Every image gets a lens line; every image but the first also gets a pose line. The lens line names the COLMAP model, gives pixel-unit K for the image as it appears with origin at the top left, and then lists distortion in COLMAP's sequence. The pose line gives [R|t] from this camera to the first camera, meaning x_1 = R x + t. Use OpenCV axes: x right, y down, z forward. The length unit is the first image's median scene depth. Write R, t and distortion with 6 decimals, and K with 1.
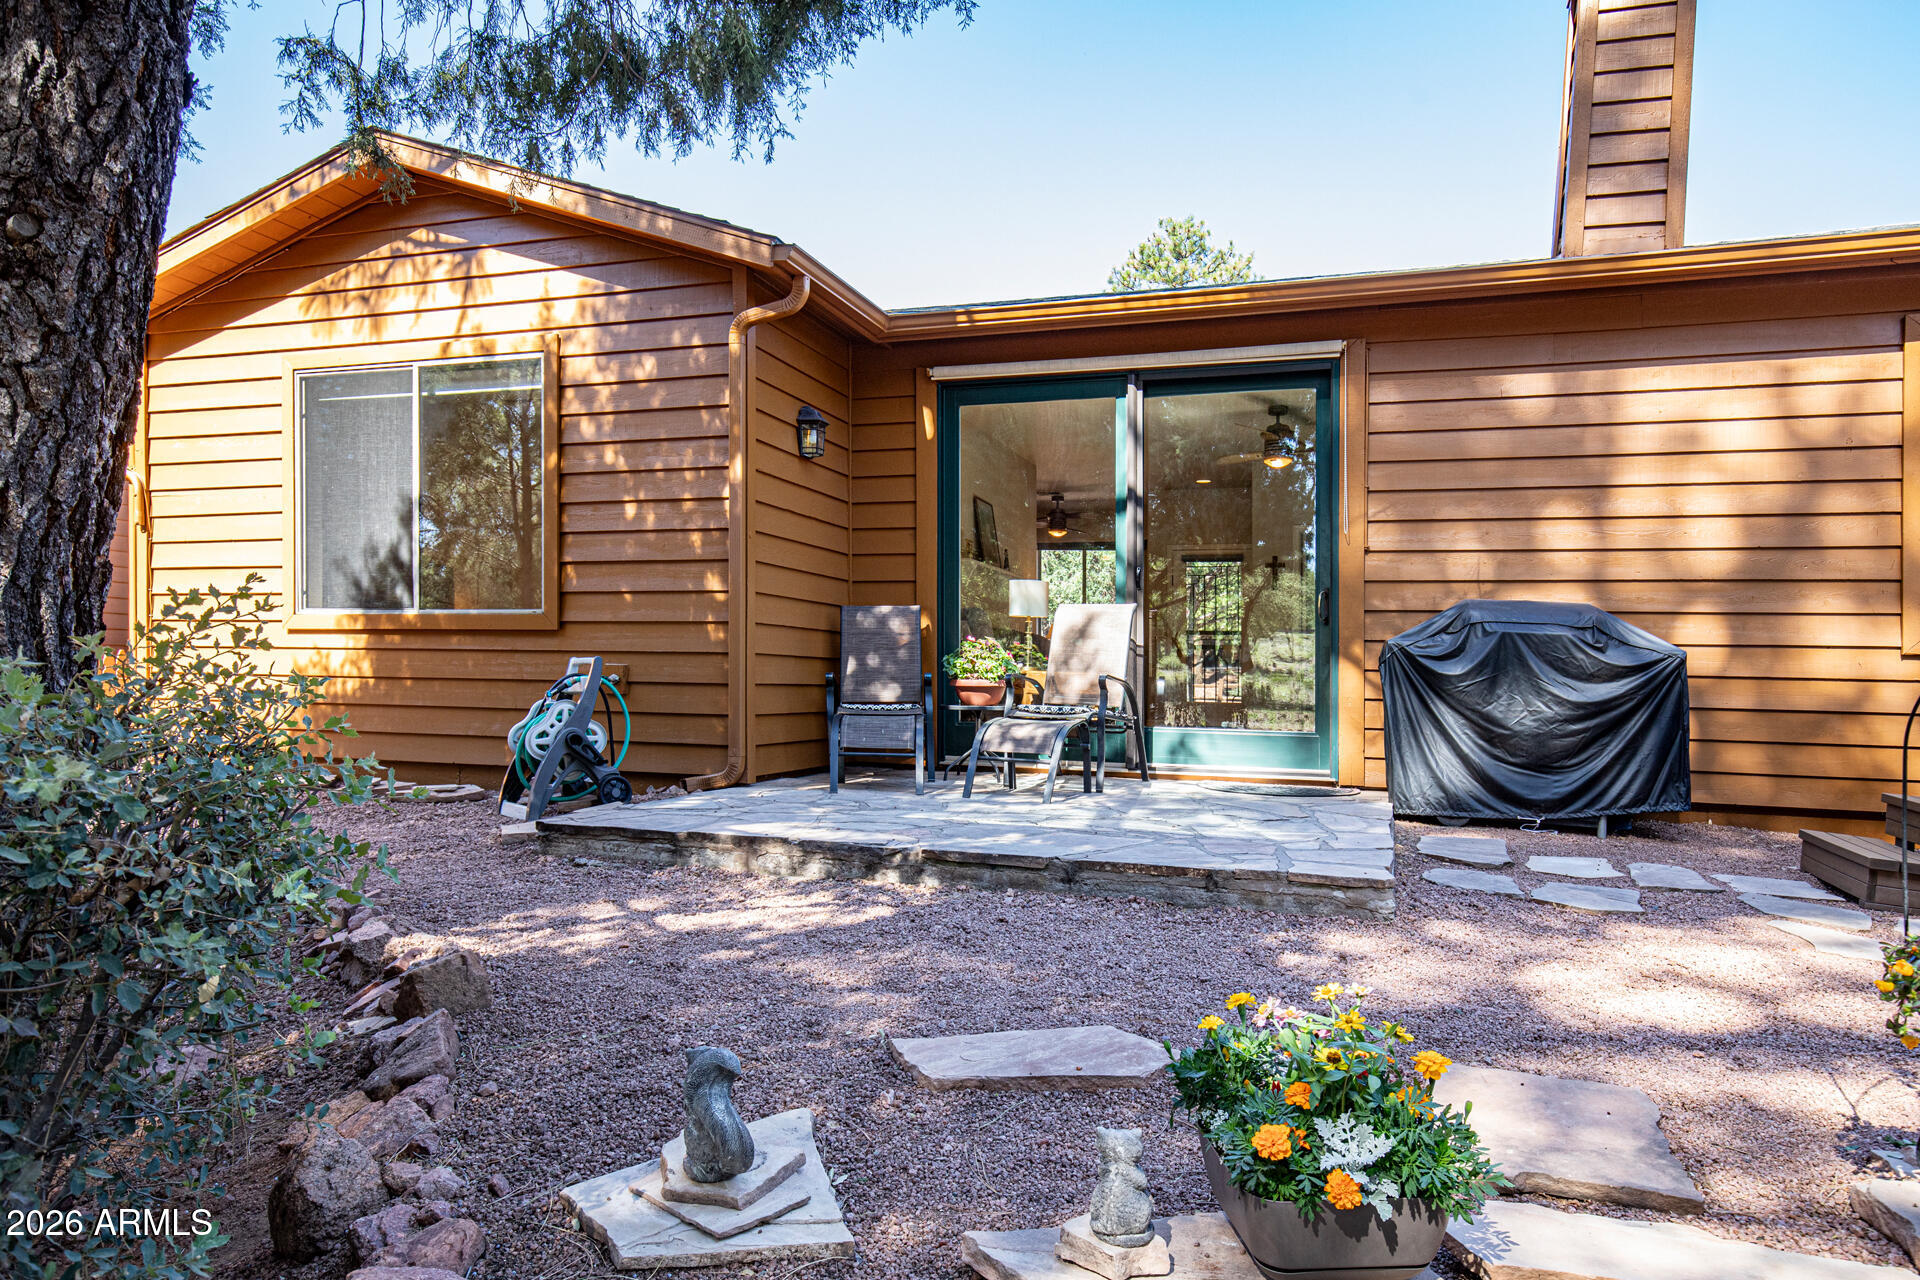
lens RADIAL K [[1222.7, 0, 978.3], [0, 1222.7, 685.5], [0, 0, 1]] dist [0.020924, 0.002321]
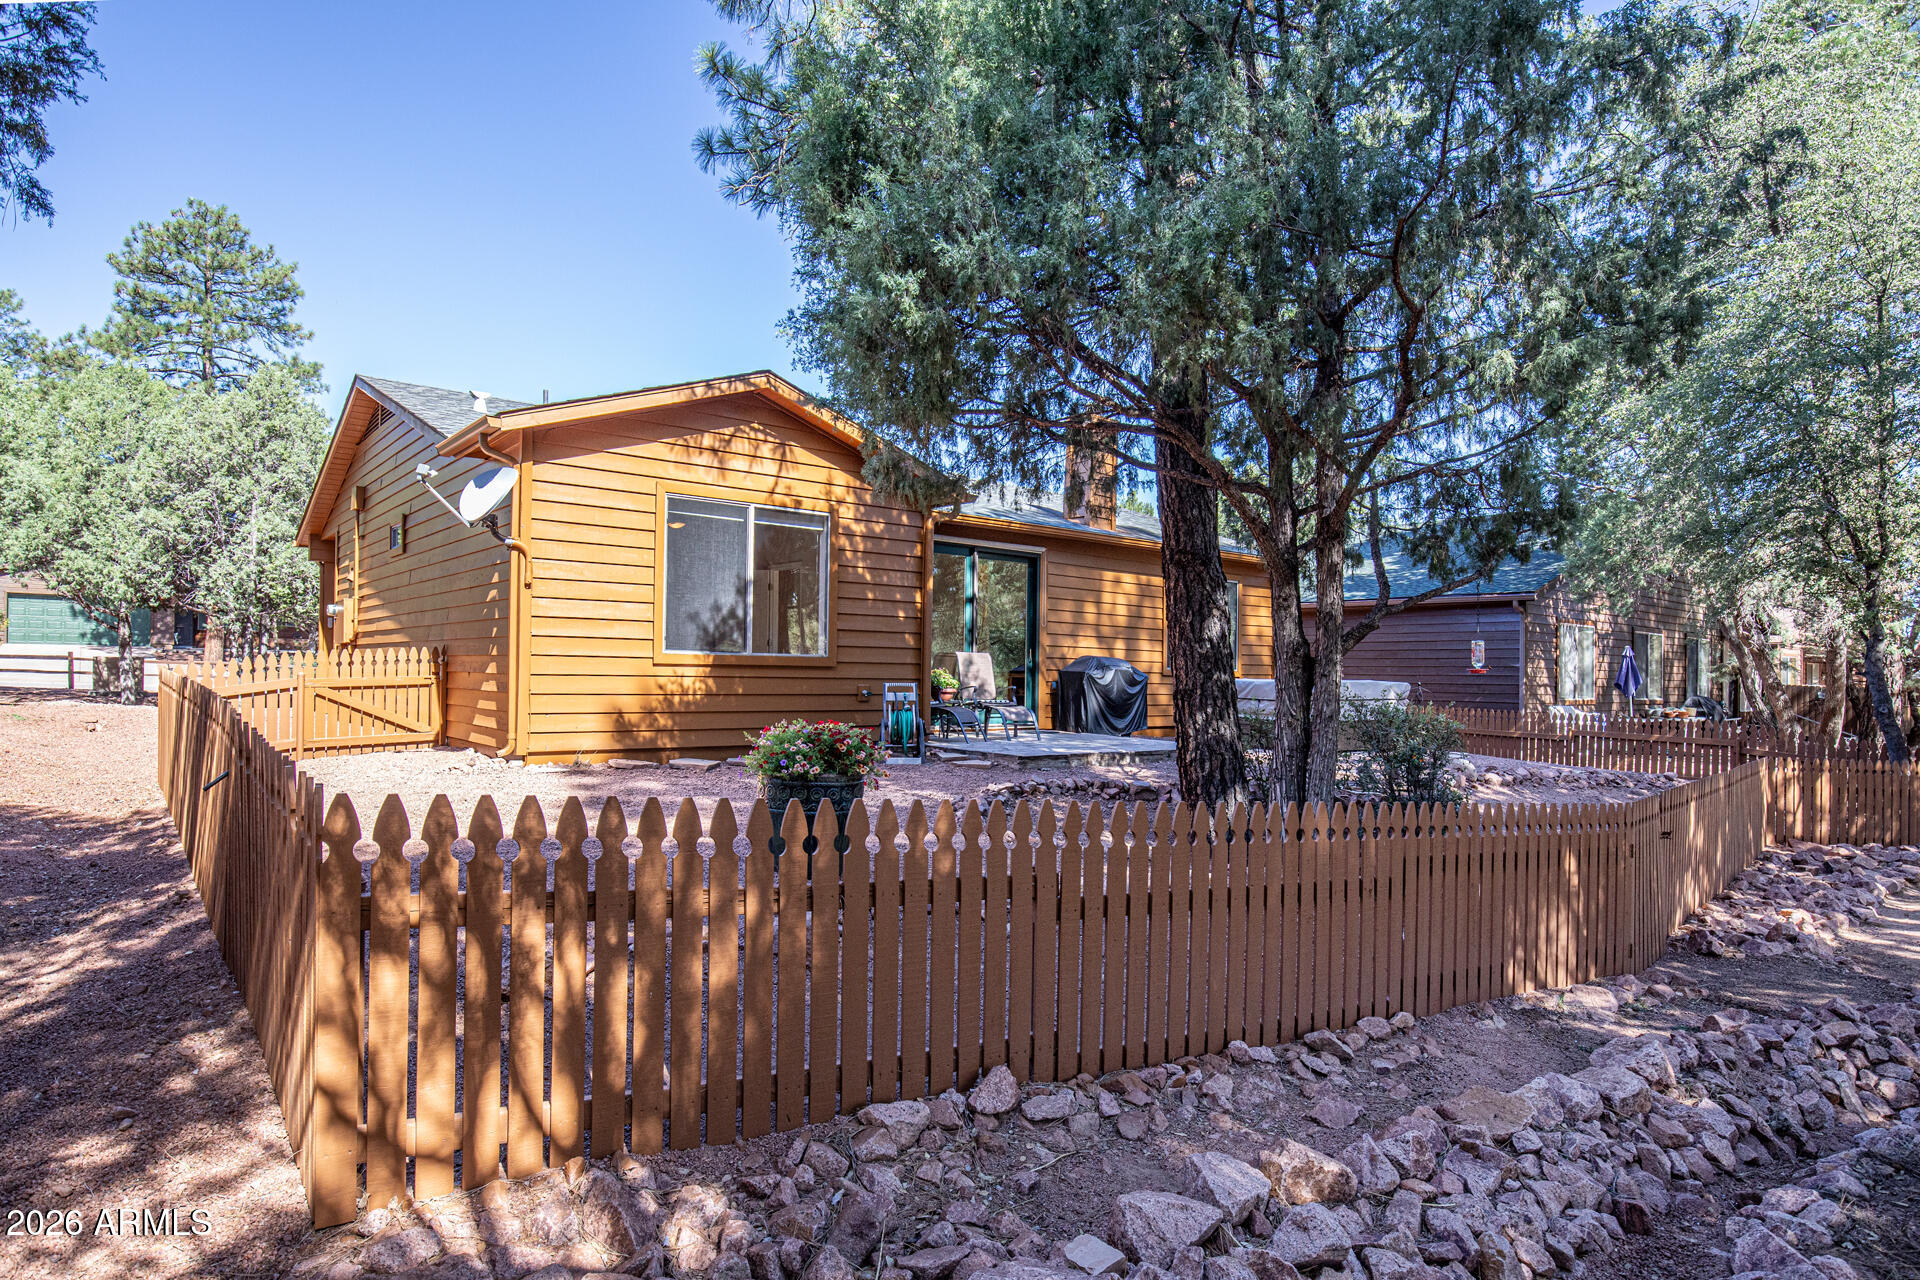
lens RADIAL K [[1087.5, 0, 960.7], [0, 1087.5, 686.7], [0, 0, 1]] dist [-0.002953, 0.000645]
pose [[0.549595, -0.018918, 0.835217, -2.918561], [-0.002738, 0.999697, 0.024445, -0.097986], [-0.835427, -0.015722, 0.549377, -0.088815]]
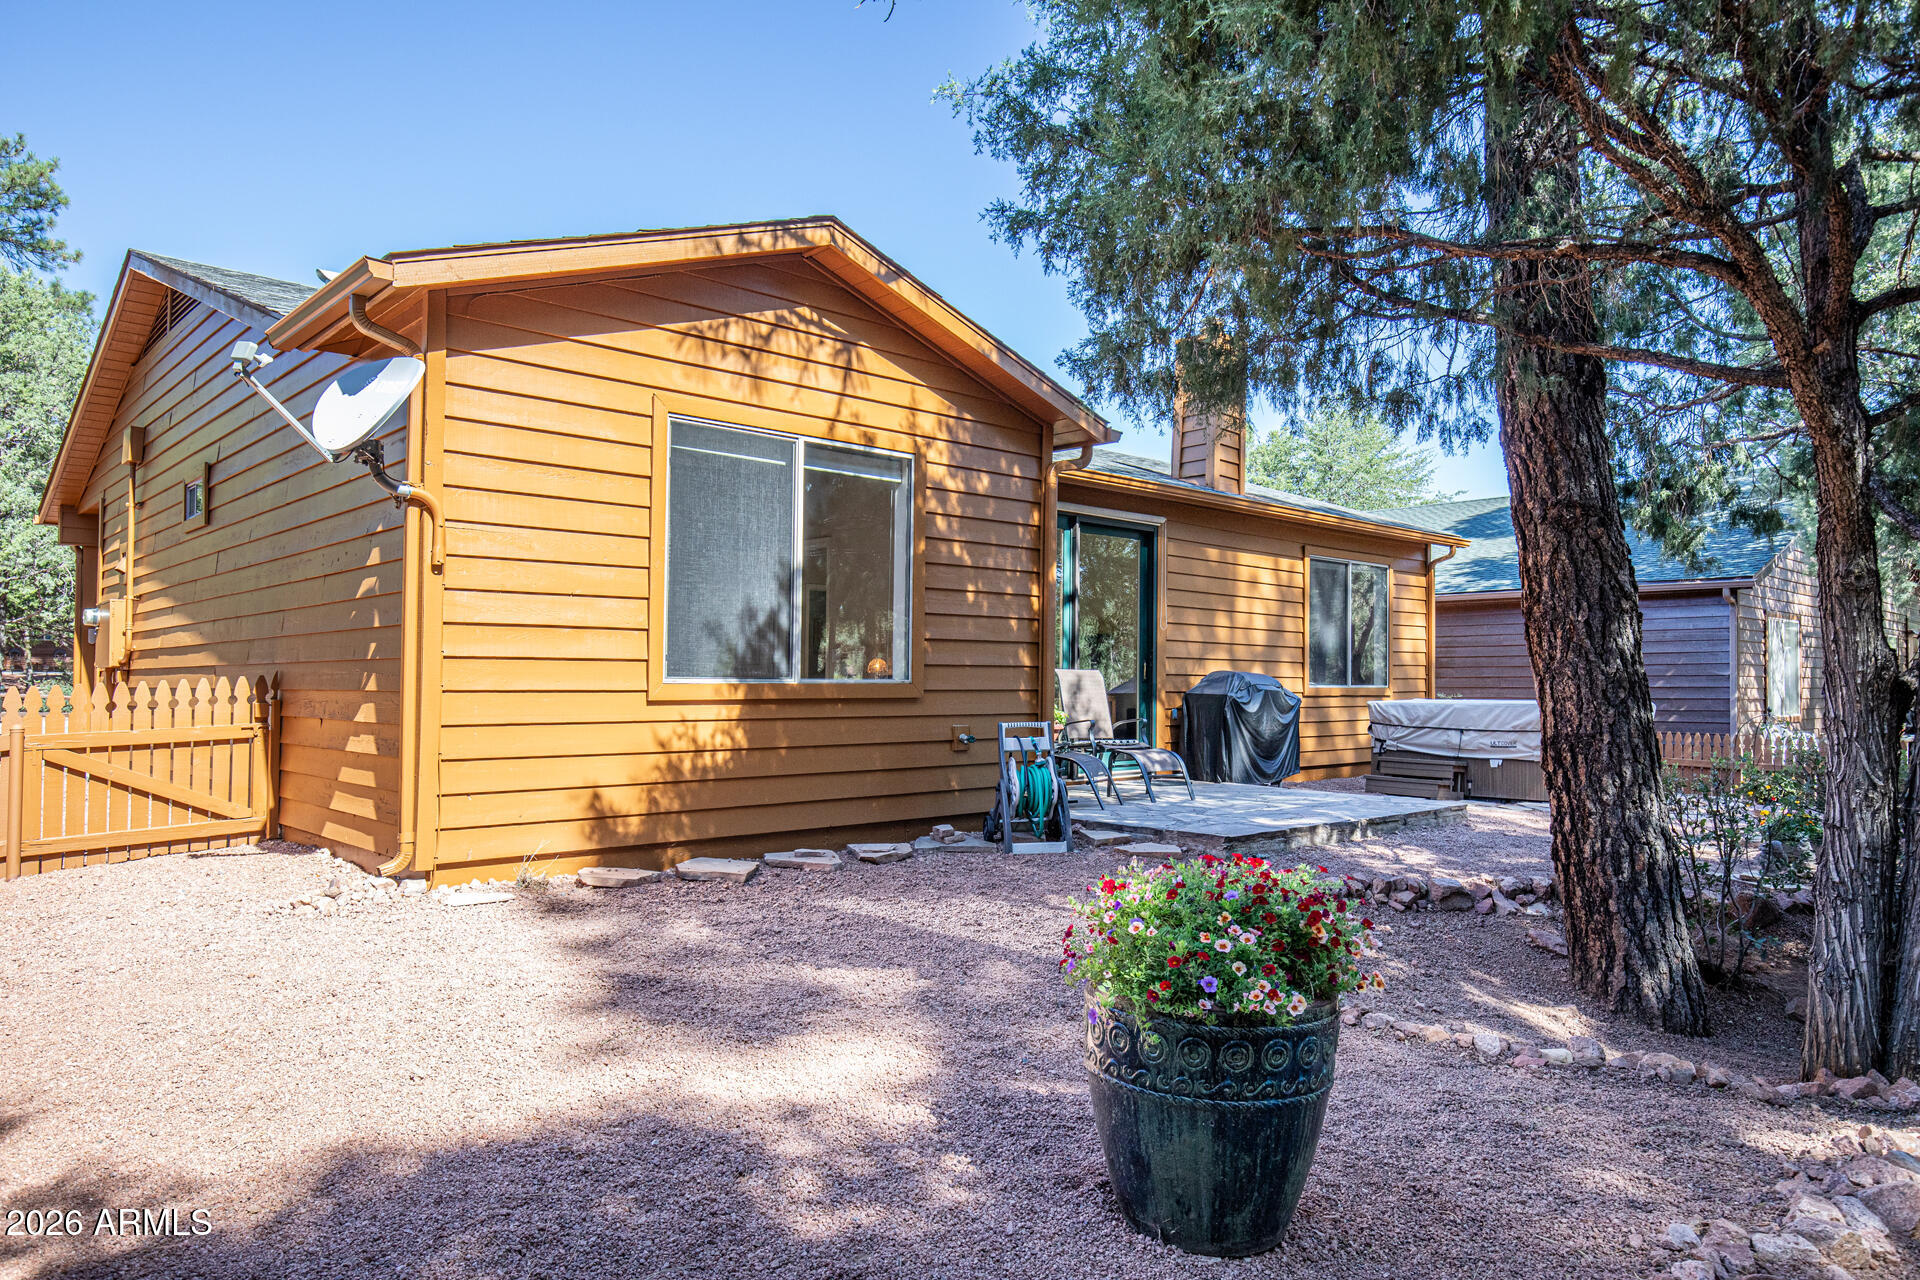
lens RADIAL K [[1222.7, 0, 950.2], [0, 1222.7, 653.2], [0, 0, 1]] dist [0.020924, 0.002321]
pose [[0.490876, 0.005564, 0.871211, -2.436130], [0.010162, 0.999875, -0.012111, -0.130806], [-0.871170, 0.014798, 0.490759, 0.757146]]
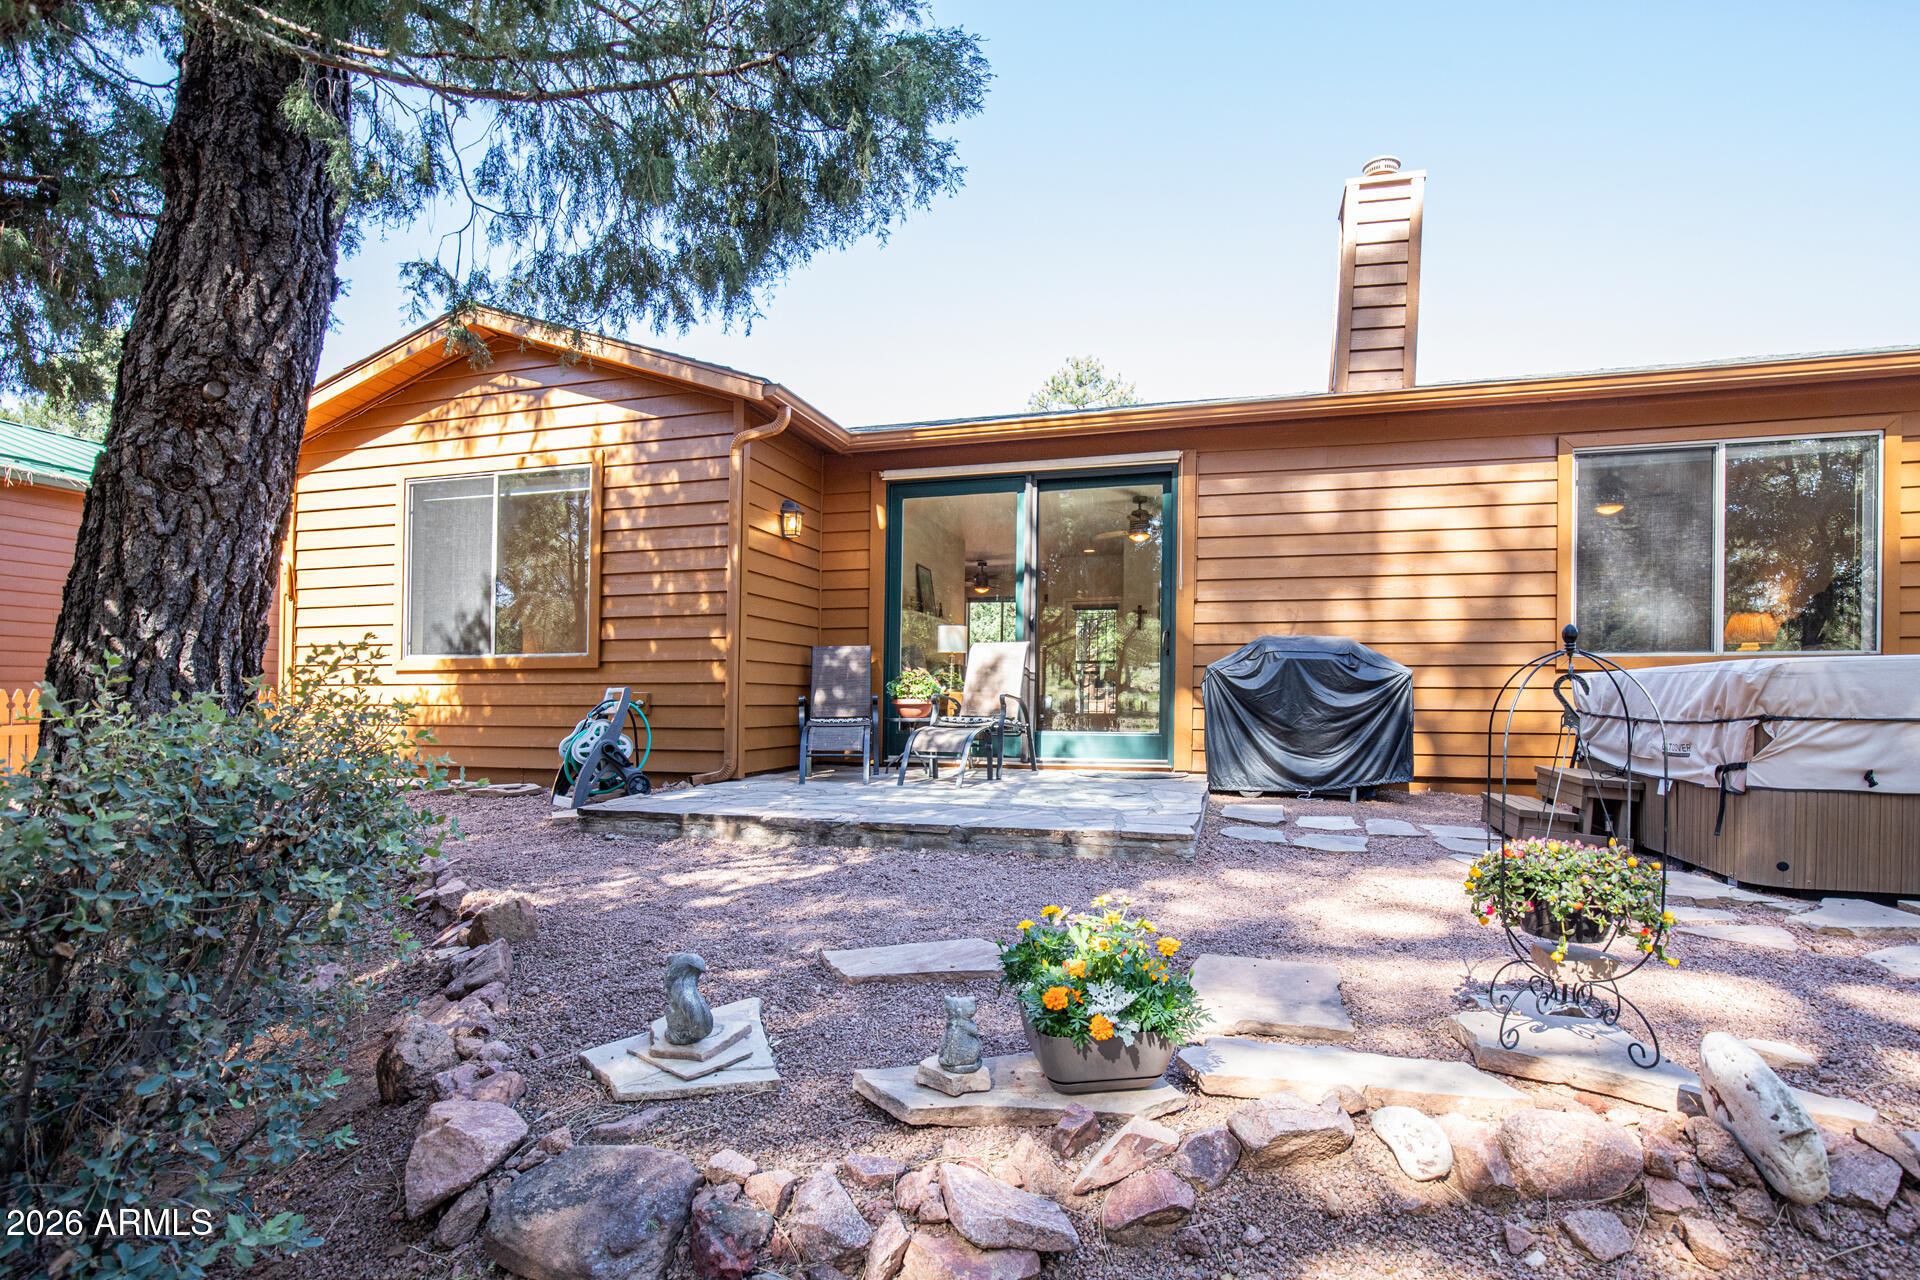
lens RADIAL K [[931.6, 0, 987.6], [0, 931.6, 654.1], [0, 0, 1]] dist [-0.018005, 0.001552]
pose [[0.998313, -0.016119, 0.055781, 0.033753], [0.019126, 0.998369, -0.053783, 0.003027], [-0.054823, 0.054760, 0.996993, -0.054005]]
